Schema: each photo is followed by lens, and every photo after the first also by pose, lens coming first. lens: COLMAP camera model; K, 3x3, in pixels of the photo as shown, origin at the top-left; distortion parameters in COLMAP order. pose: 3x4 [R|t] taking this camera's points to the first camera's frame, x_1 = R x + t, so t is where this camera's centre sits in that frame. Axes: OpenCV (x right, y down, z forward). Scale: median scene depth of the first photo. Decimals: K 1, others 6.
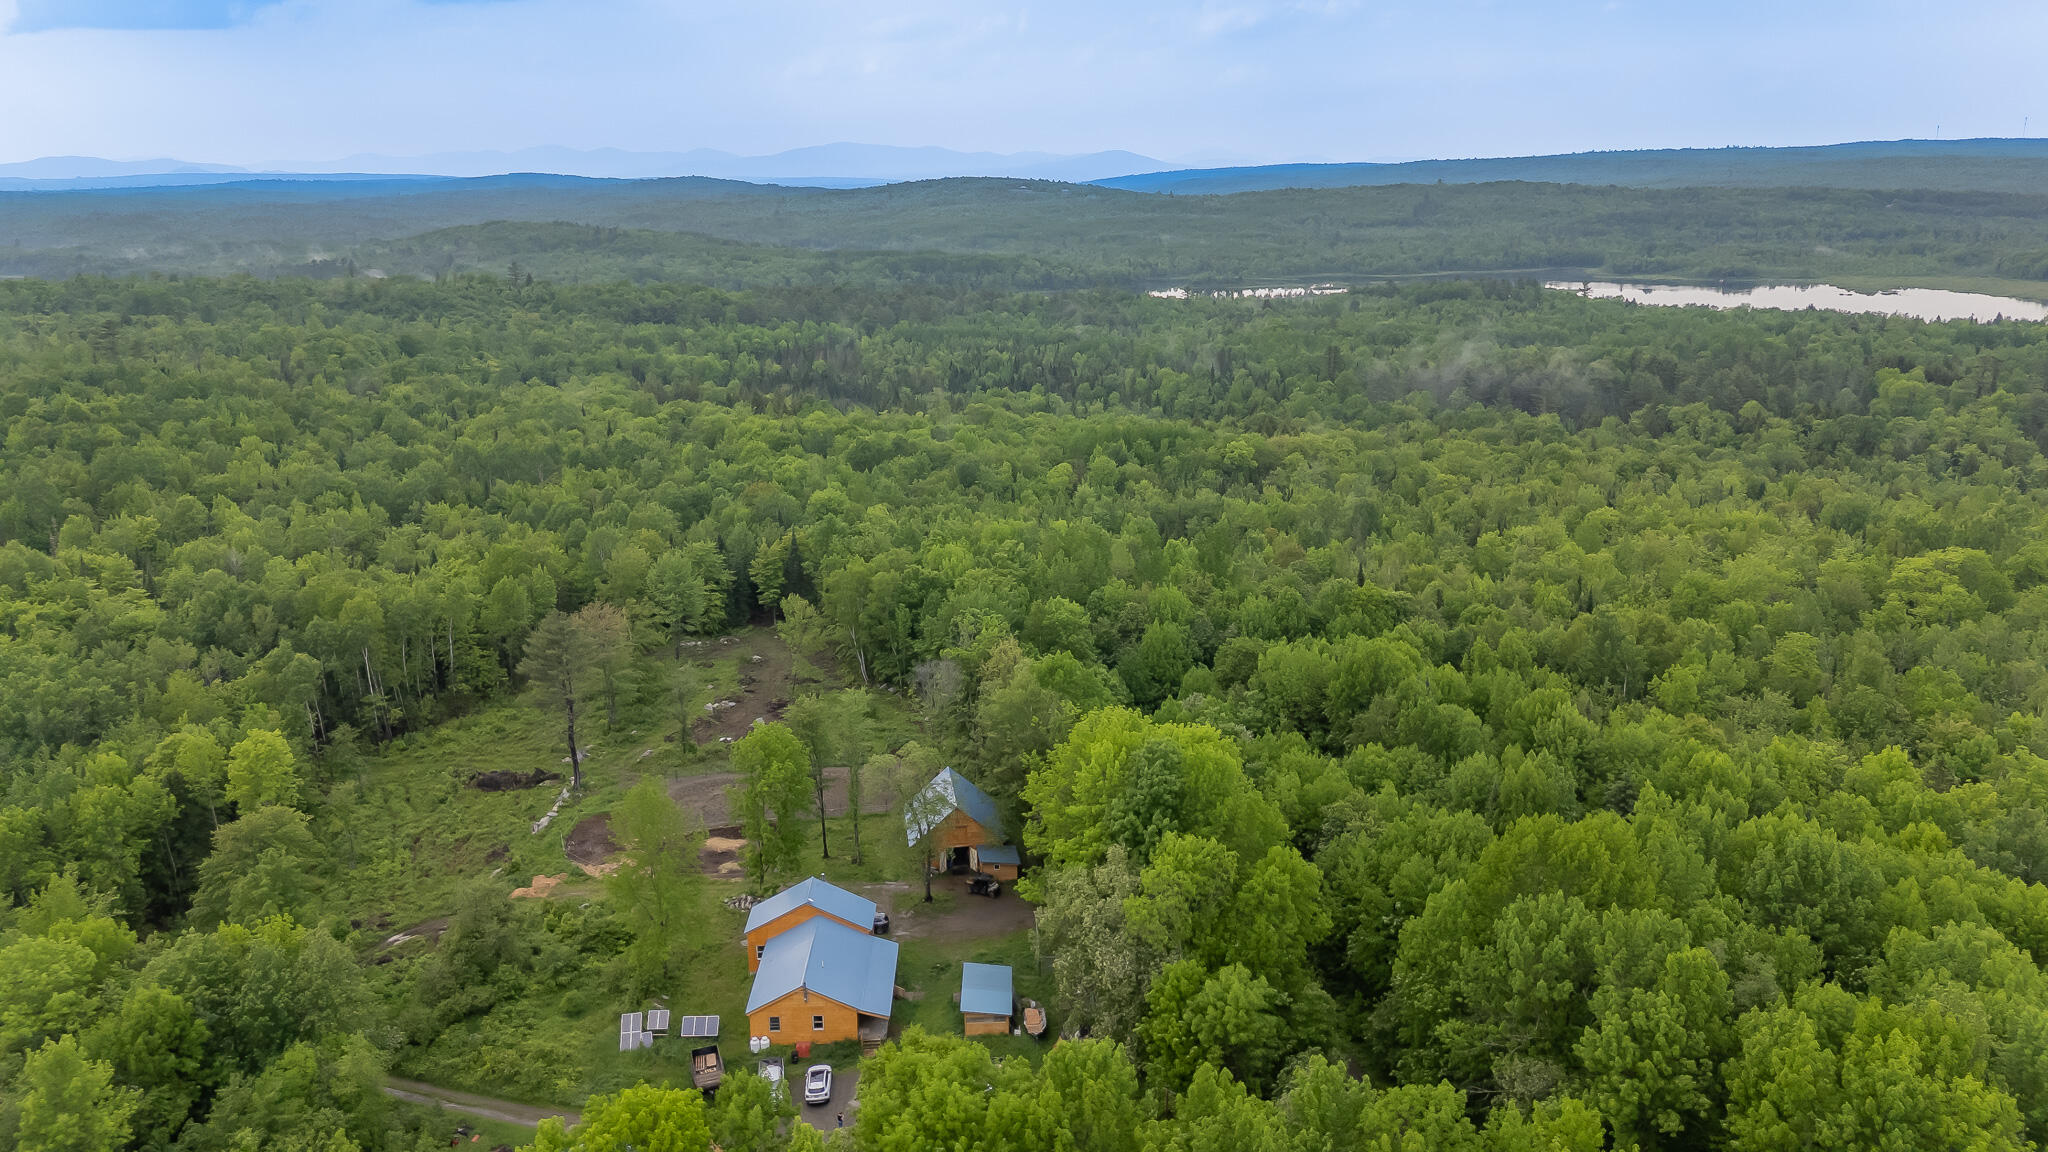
lens RADIAL K [[1501.2, 0, 1034.2], [0, 1501.2, 551.2], [0, 0, 1]] dist [0.074595, -0.072997]
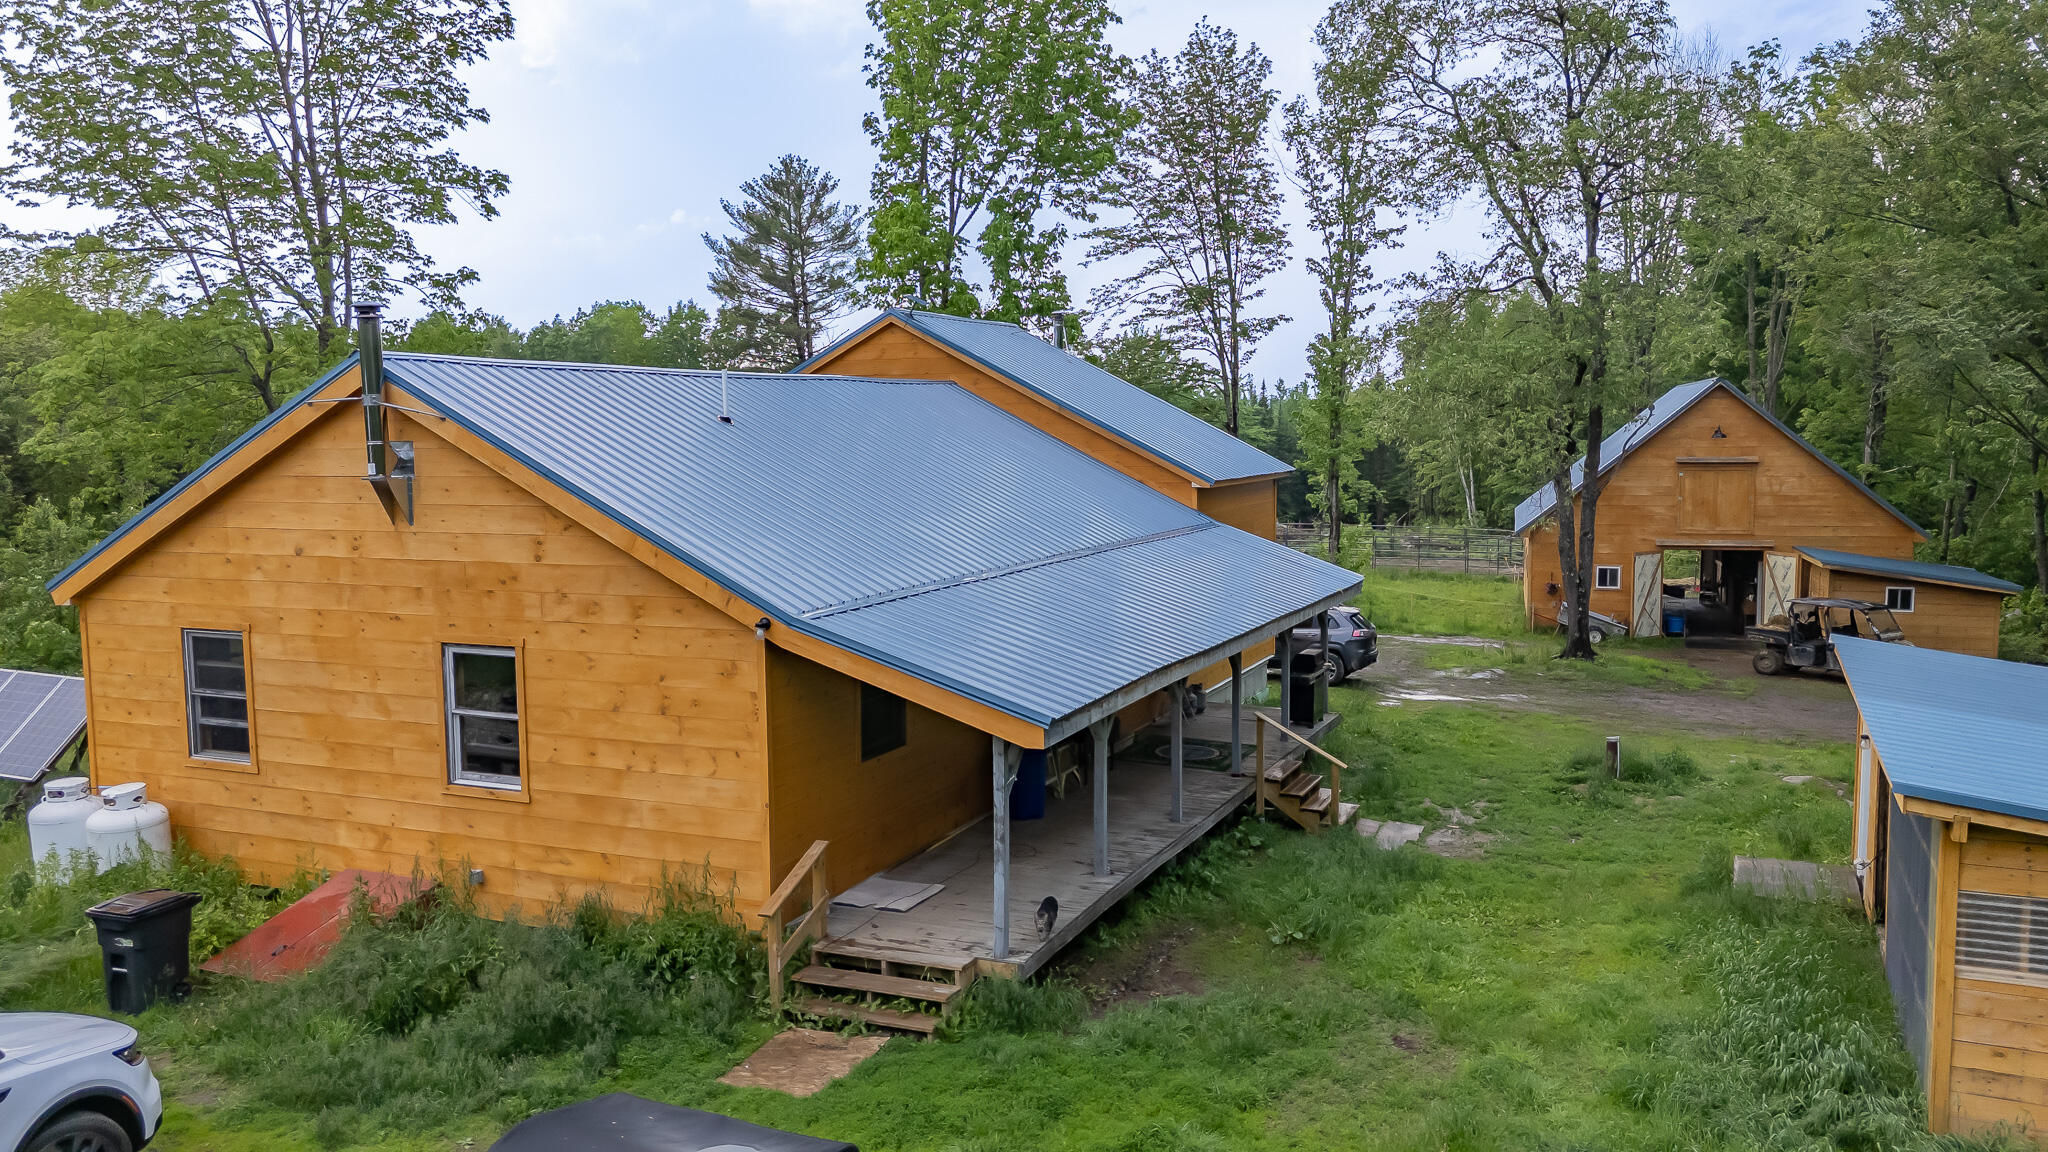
lens RADIAL K [[1501.2, 0, 1023.5], [0, 1501.2, 575.9], [0, 0, 1]] dist [0.074595, -0.072997]
pose [[0.901472, 0.047008, -0.430277, -0.034315], [-0.107869, 0.987119, -0.118154, 0.186407], [0.419180, 0.152926, 0.894931, 0.548934]]
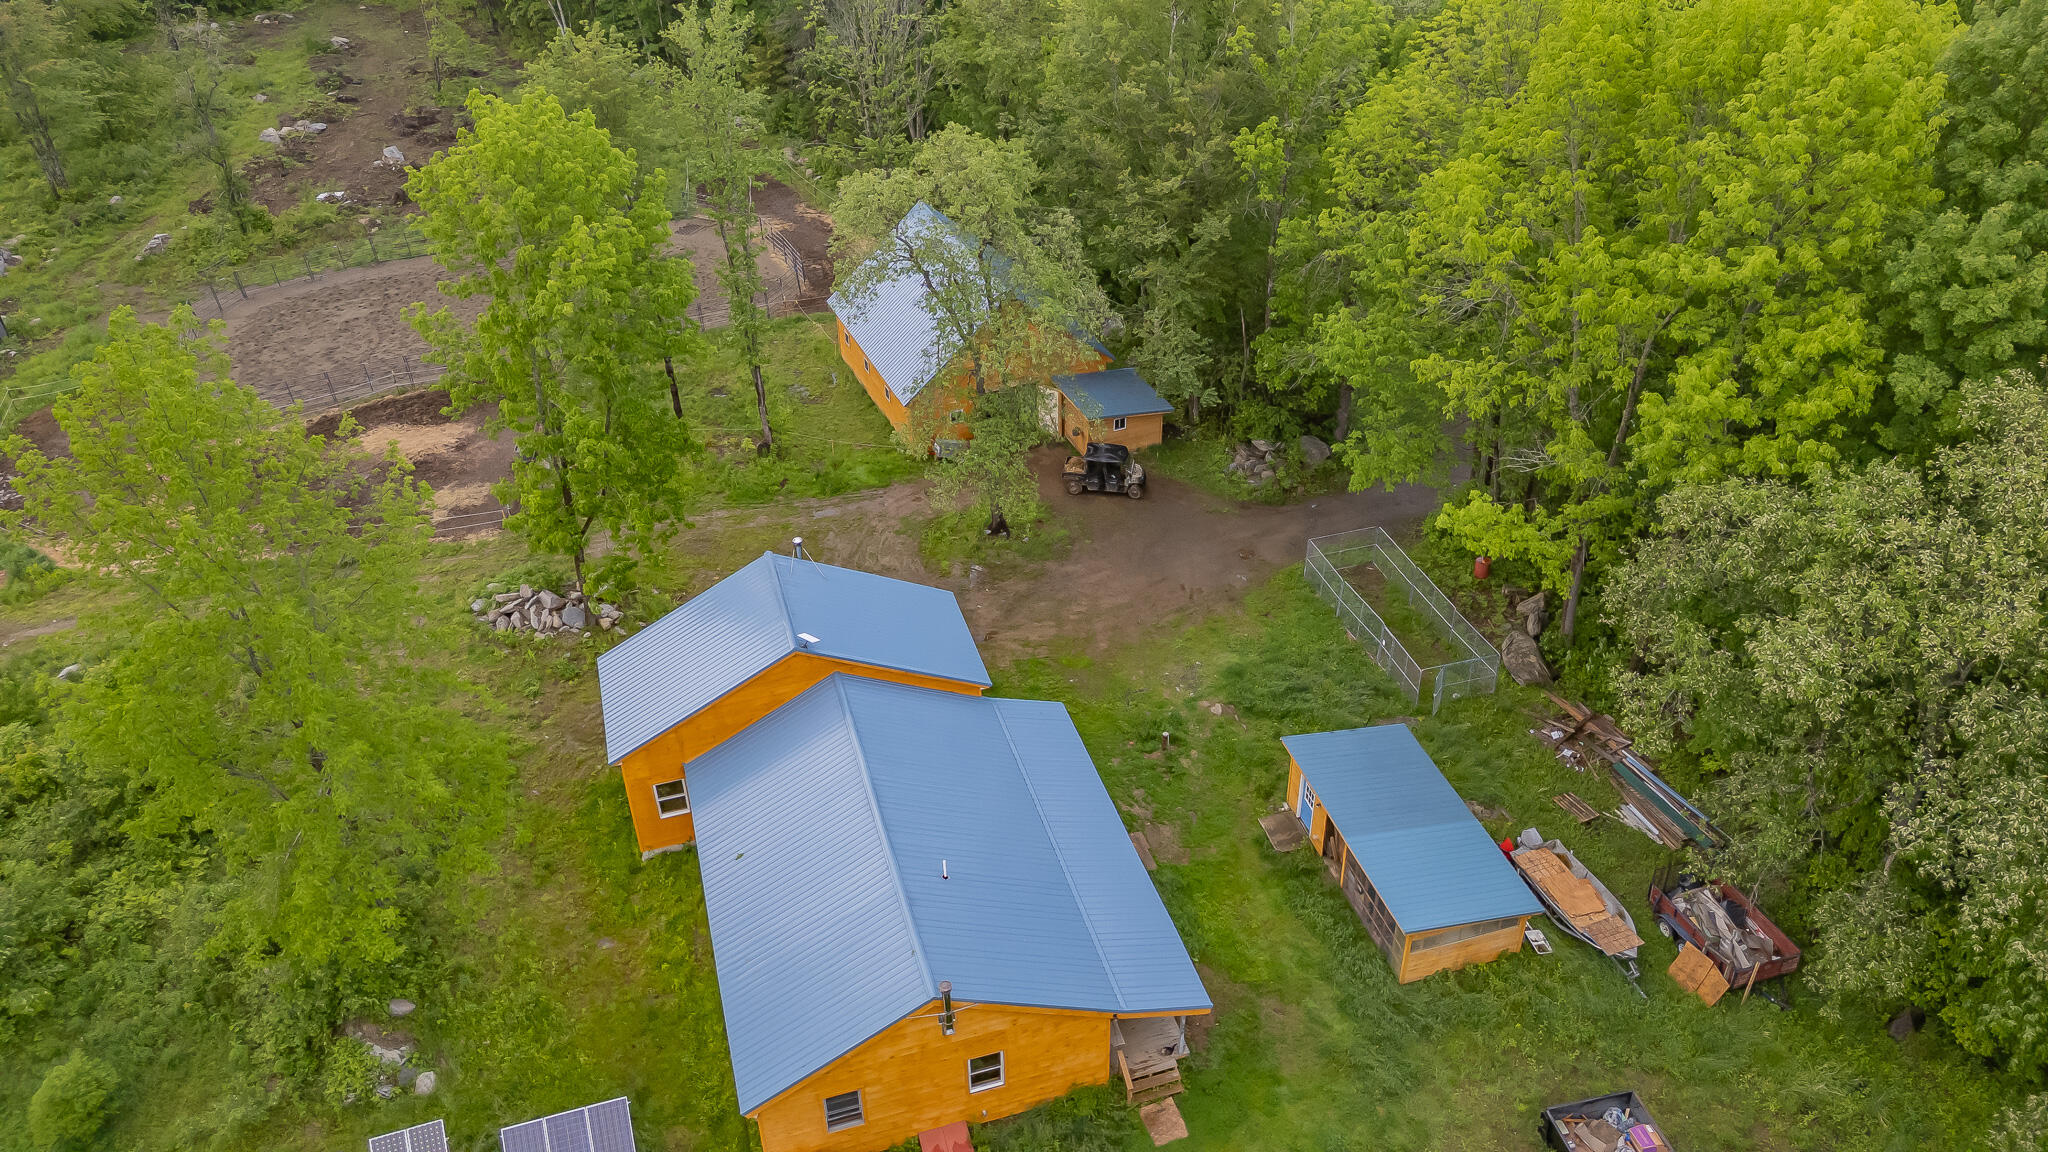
lens RADIAL K [[1501.2, 0, 1022.7], [0, 1501.2, 577.0], [0, 0, 1]] dist [0.074595, -0.072997]
pose [[0.965593, -0.154739, 0.209012, -0.110117], [0.065362, 0.922317, 0.380865, 0.065425], [-0.251710, -0.354099, 0.900697, 0.459768]]
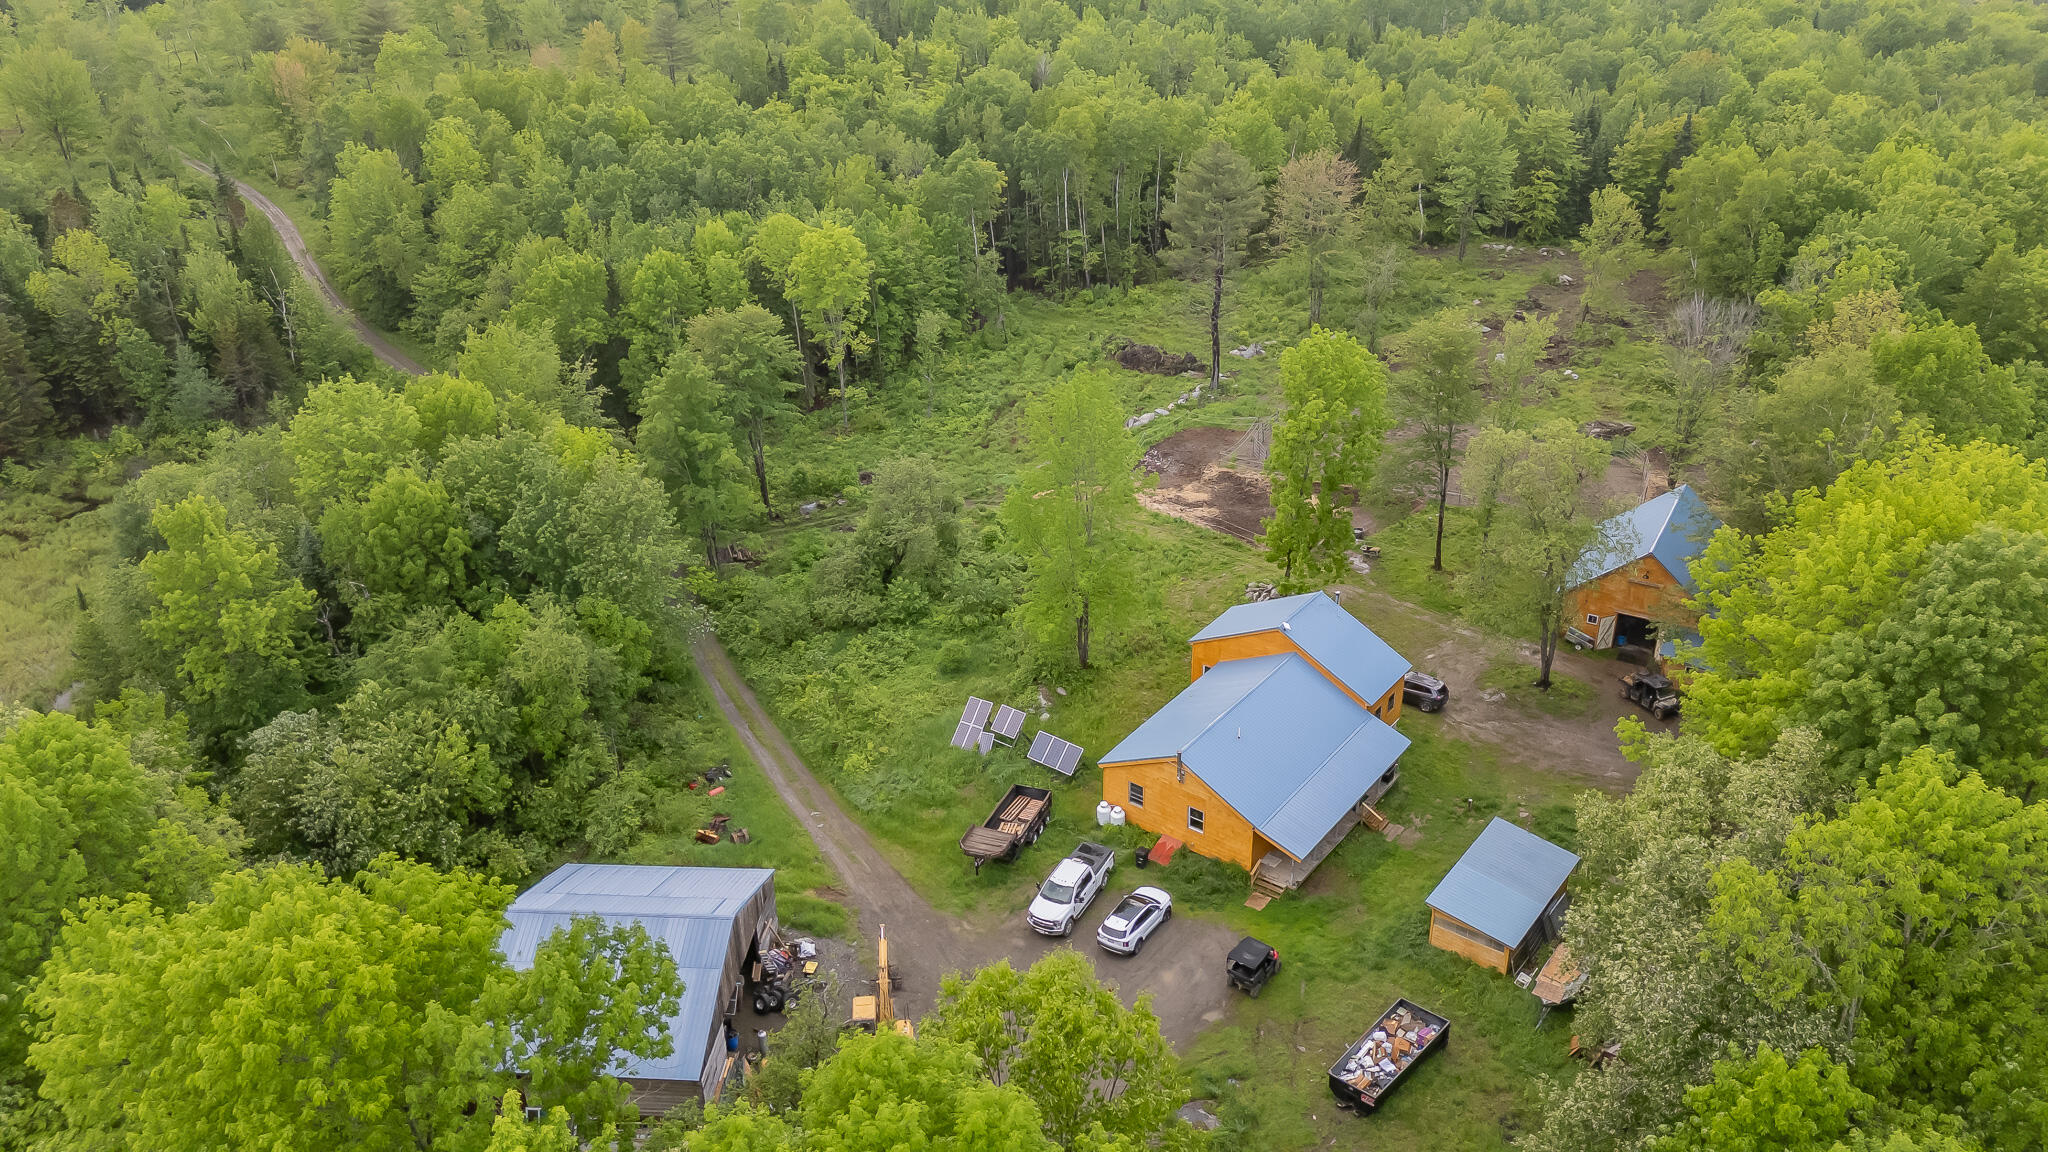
lens RADIAL K [[1501.2, 0, 1031.8], [0, 1501.2, 566.3], [0, 0, 1]] dist [0.074595, -0.072997]
pose [[0.779948, 0.288575, -0.555343, 0.066576], [-0.141764, 0.945748, 0.292342, 0.029431], [0.609577, -0.149284, 0.778544, 0.304694]]
